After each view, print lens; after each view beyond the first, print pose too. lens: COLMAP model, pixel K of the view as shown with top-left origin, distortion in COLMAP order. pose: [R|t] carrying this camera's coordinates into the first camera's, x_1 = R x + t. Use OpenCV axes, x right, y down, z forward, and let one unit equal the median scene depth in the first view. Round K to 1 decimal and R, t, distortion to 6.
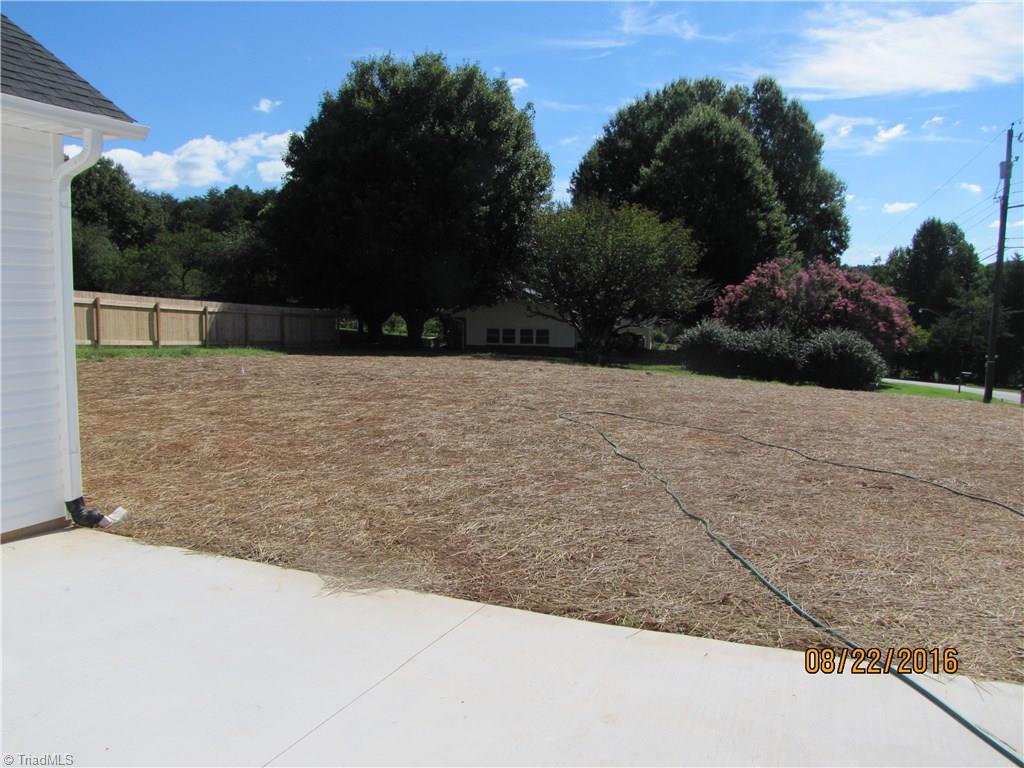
lens RADIAL K [[855.0, 0, 512.2], [0, 855.0, 383.7], [0, 0, 1]] dist [-0.182295, 0.146709]
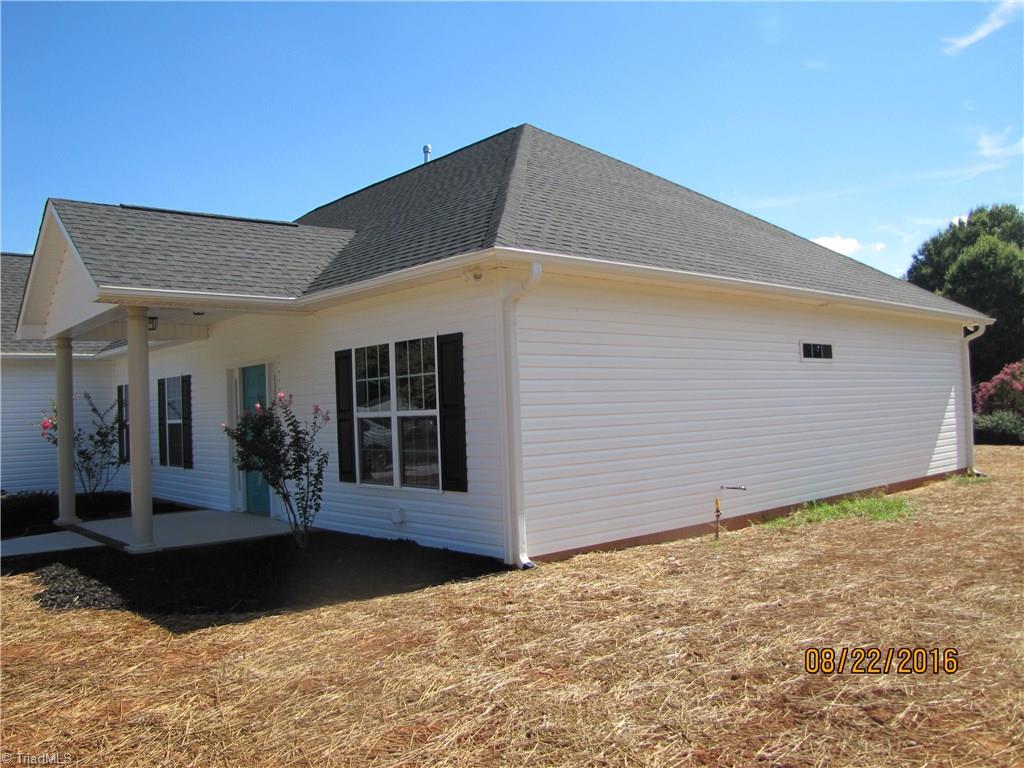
lens RADIAL K [[855.0, 0, 511.7], [0, 855.0, 383.5], [0, 0, 1]] dist [-0.182295, 0.146709]
pose [[0.907284, -0.060454, -0.416150, 0.083994], [0.003482, 0.990659, -0.136321, 0.042008], [0.420503, 0.122233, 0.899019, -0.345664]]
